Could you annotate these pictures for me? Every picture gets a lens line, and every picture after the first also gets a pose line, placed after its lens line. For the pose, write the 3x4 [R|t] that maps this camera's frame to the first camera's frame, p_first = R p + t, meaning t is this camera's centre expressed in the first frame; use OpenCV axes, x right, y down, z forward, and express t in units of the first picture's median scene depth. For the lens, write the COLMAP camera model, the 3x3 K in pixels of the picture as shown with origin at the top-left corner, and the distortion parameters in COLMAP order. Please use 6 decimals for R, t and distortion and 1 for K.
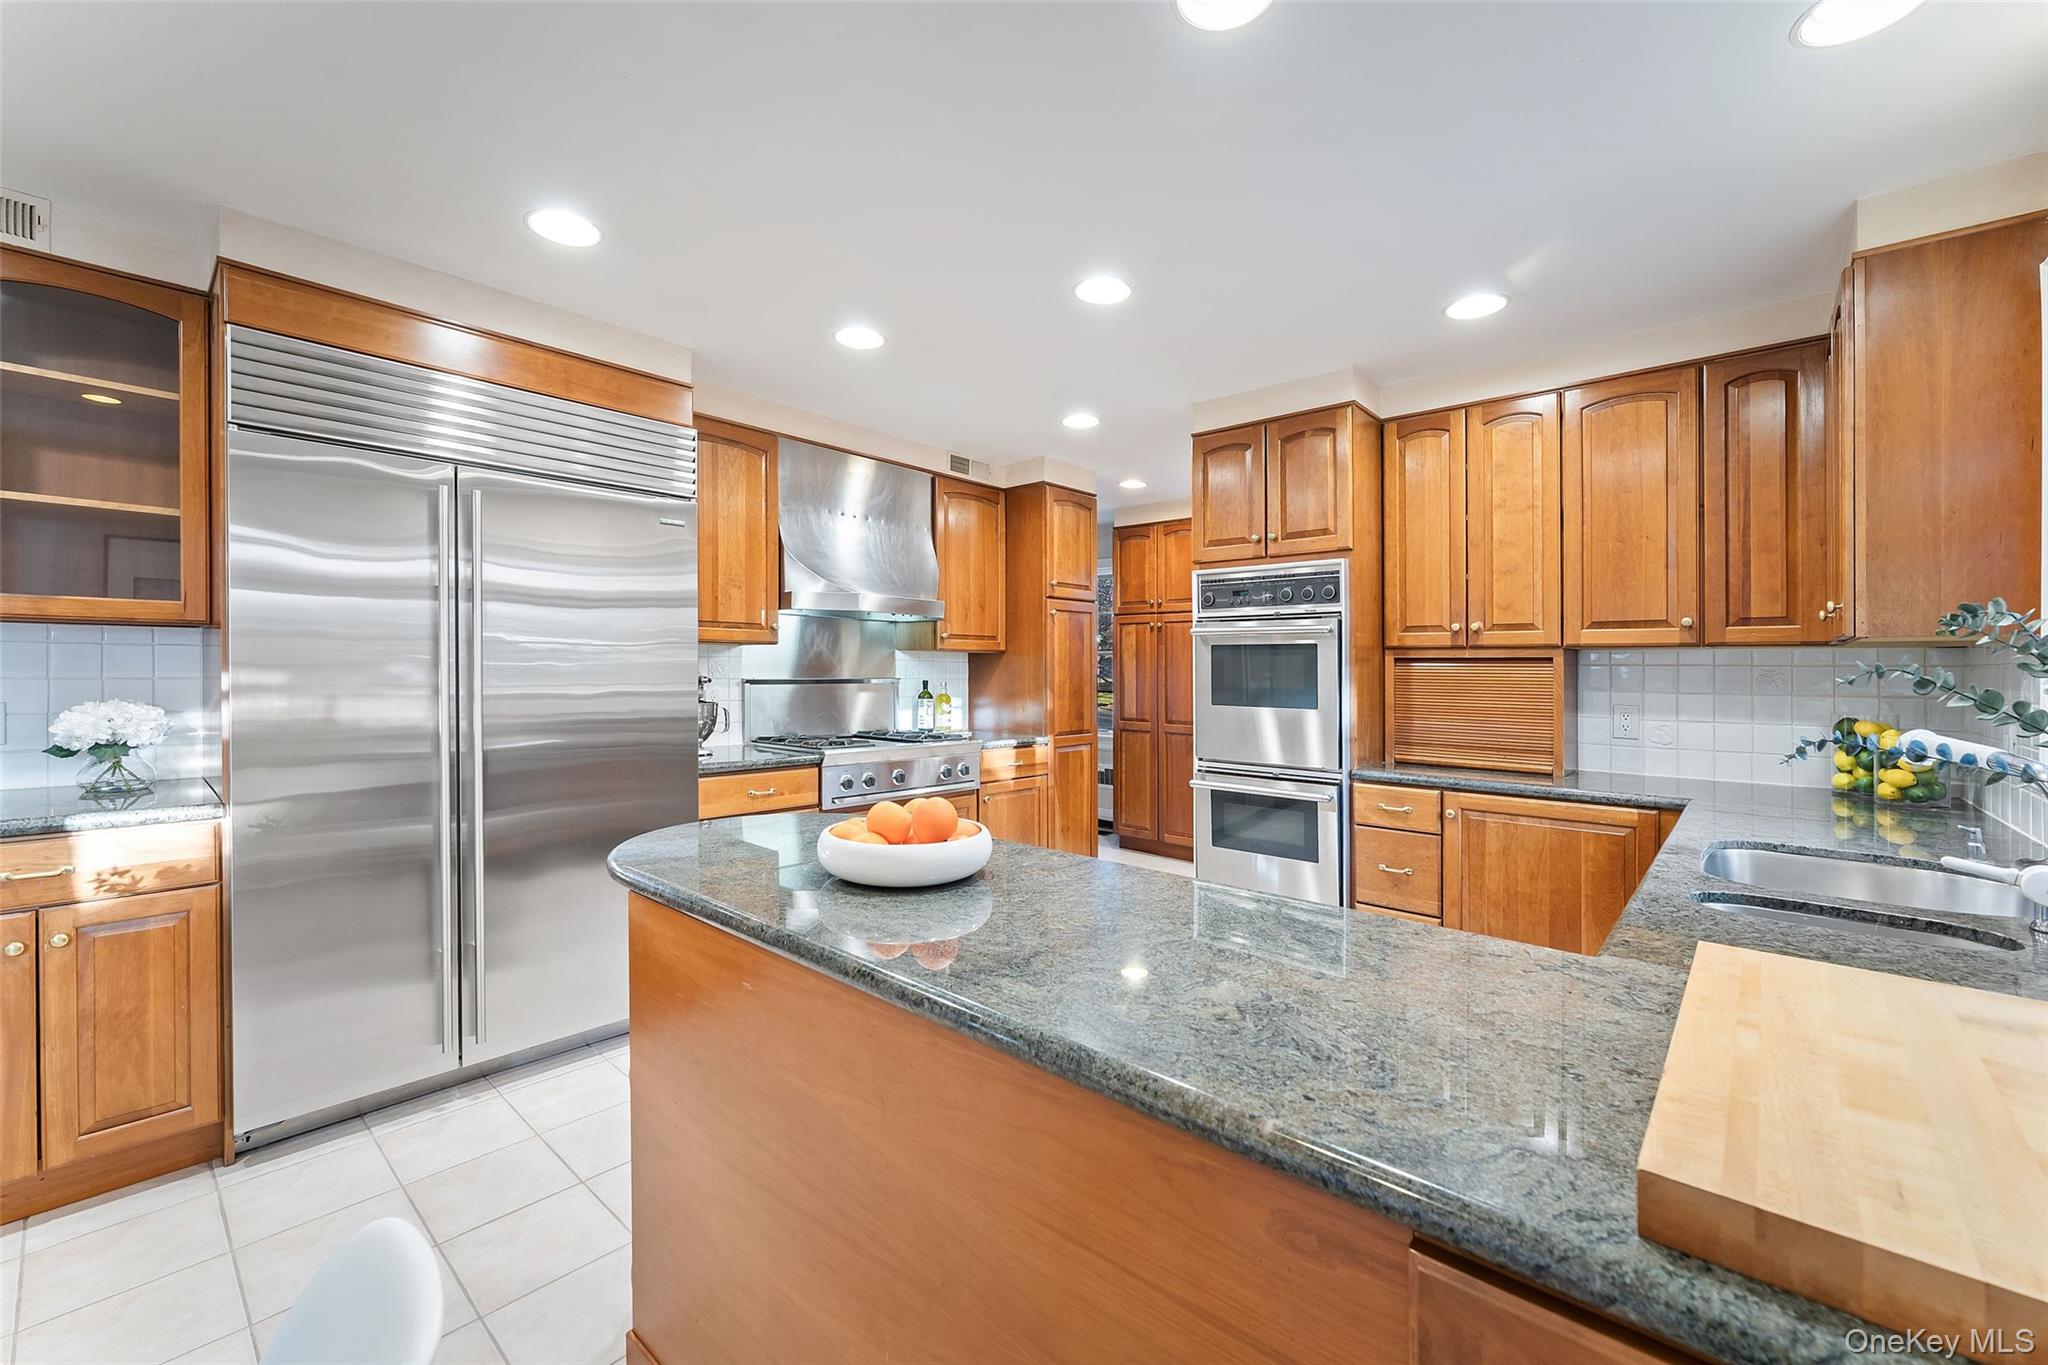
lens RADIAL K [[817.8, 0, 1026.3], [0, 817.8, 674.2], [0, 0, 1]] dist [-0.002971, -0.000189]
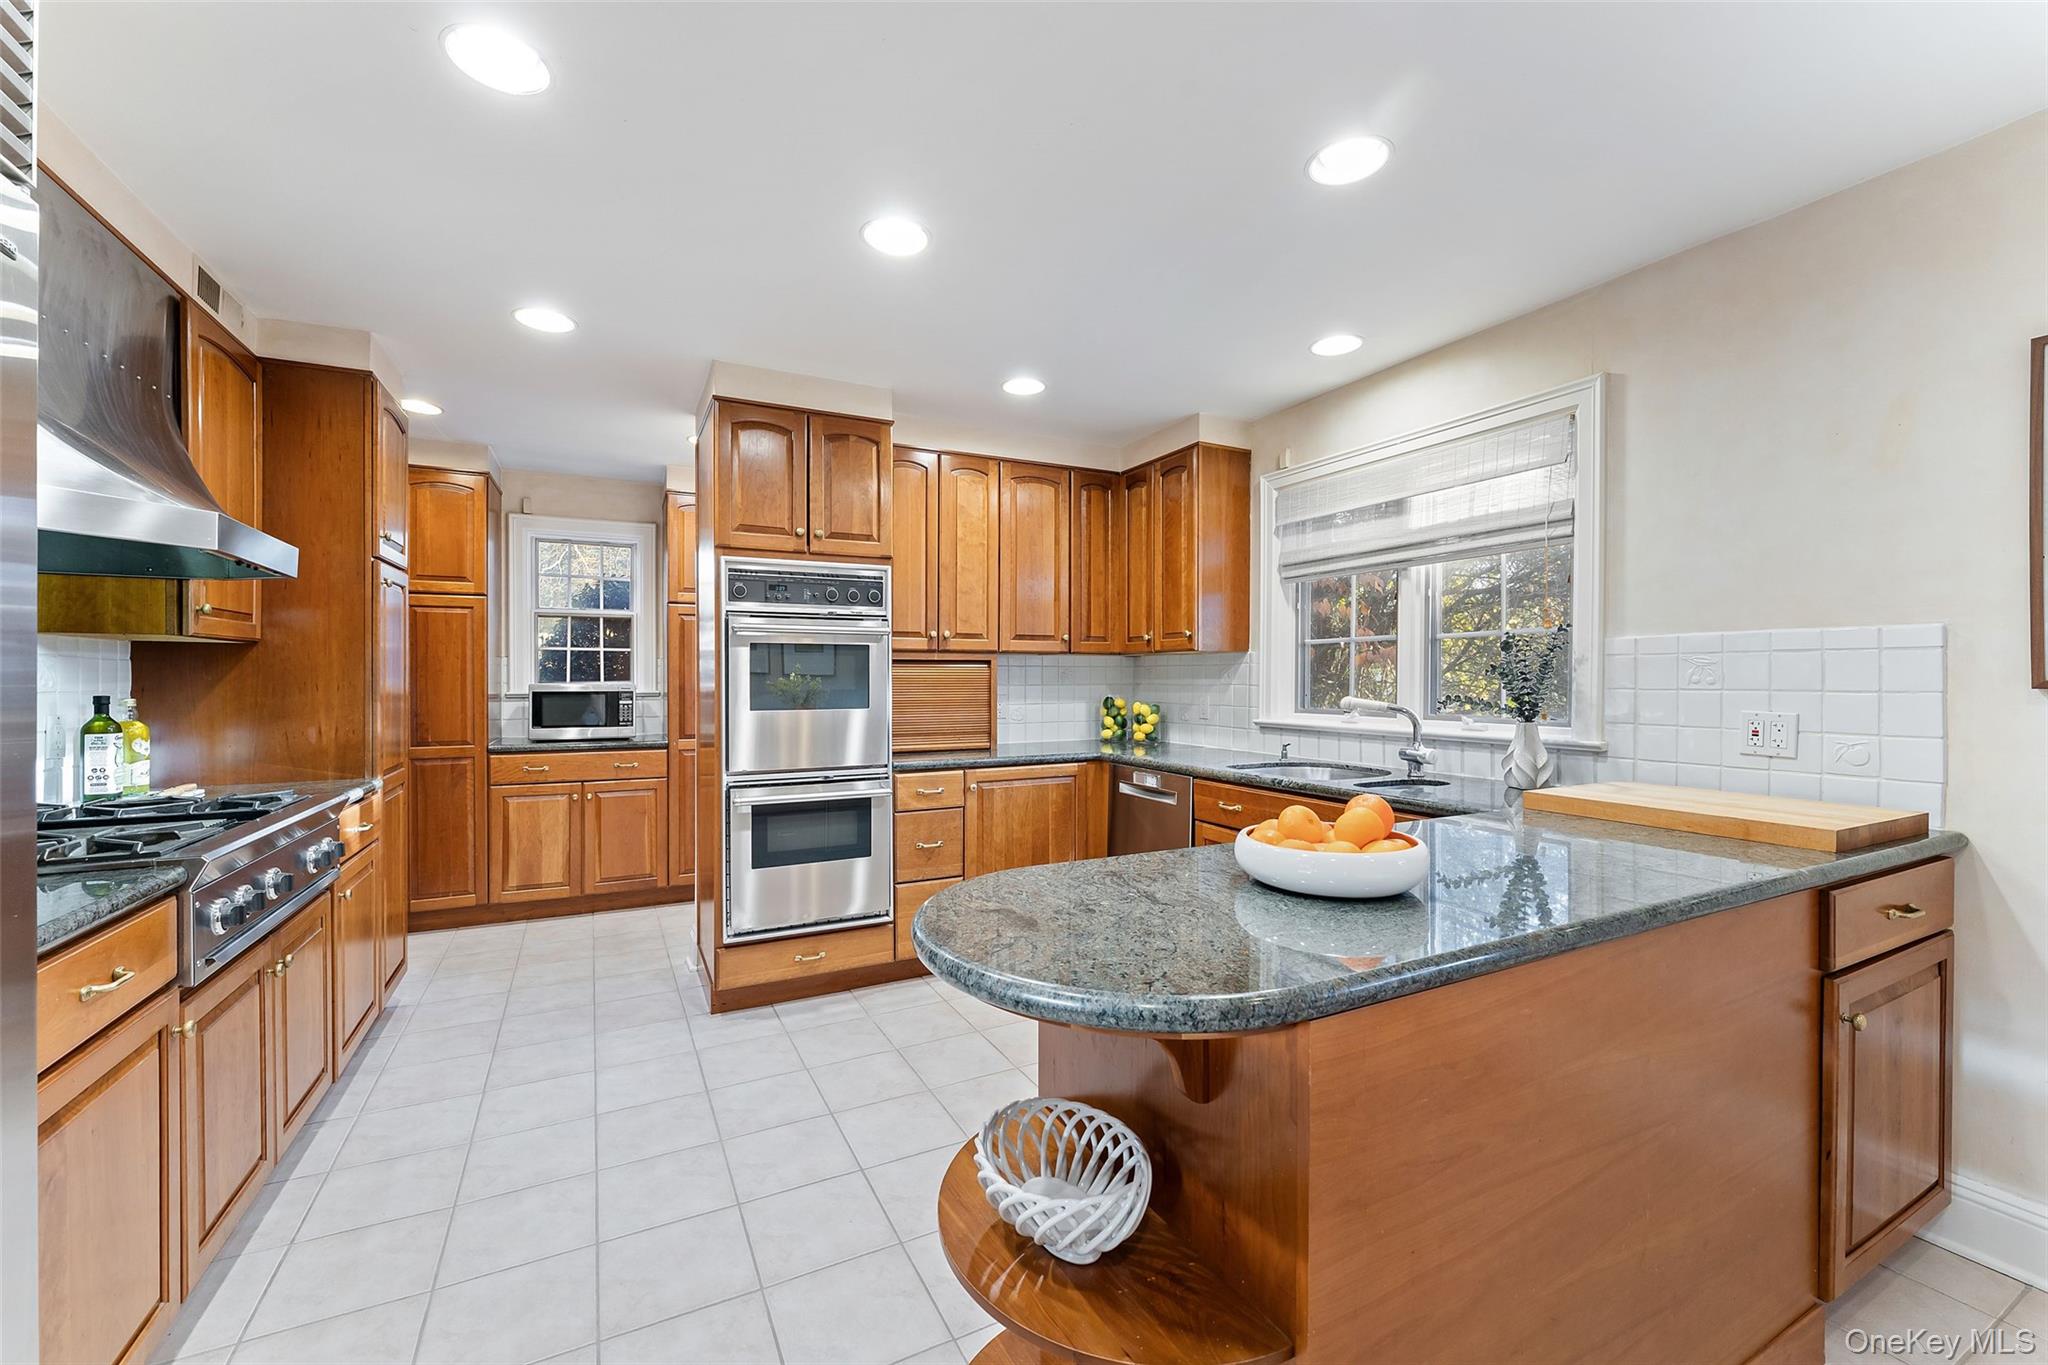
lens RADIAL K [[817.8, 0, 1023.7], [0, 817.8, 677.1], [0, 0, 1]] dist [-0.002971, -0.000189]
pose [[0.364485, -0.010671, 0.931148, -0.538101], [0.011110, 0.999913, 0.007110, -0.001875], [-0.931143, 0.007753, 0.364572, 0.441116]]
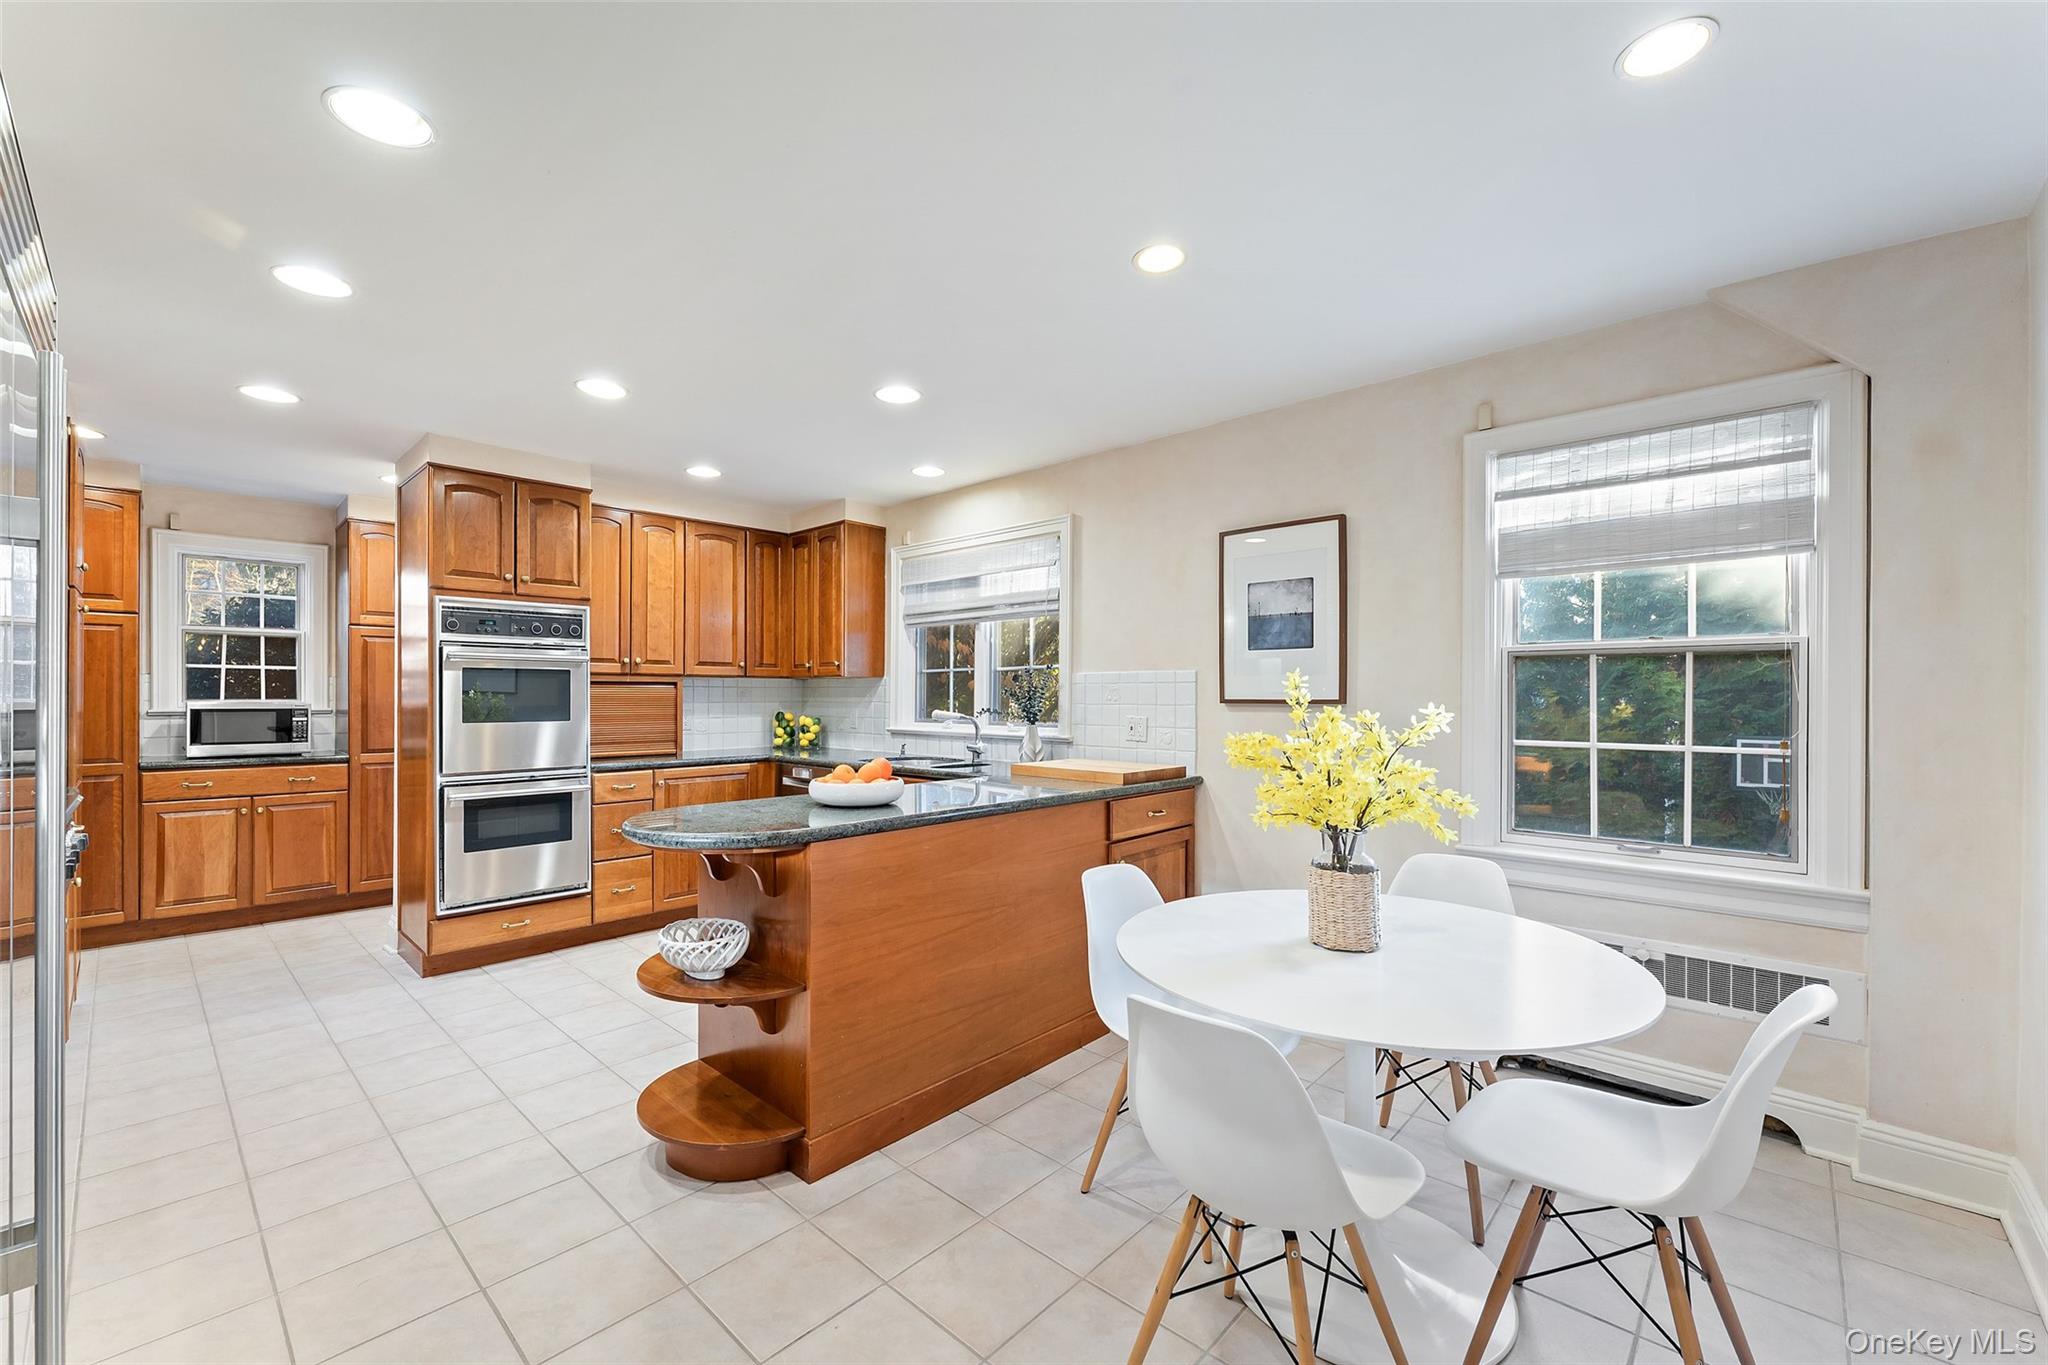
lens RADIAL K [[817.8, 0, 1011.4], [0, 817.8, 697.6], [0, 0, 1]] dist [-0.002971, -0.000189]
pose [[0.034468, -0.013239, 0.999318, -0.907297], [0.005763, 0.999898, 0.013048, -0.006505], [-0.999389, 0.005309, 0.034541, 0.262272]]
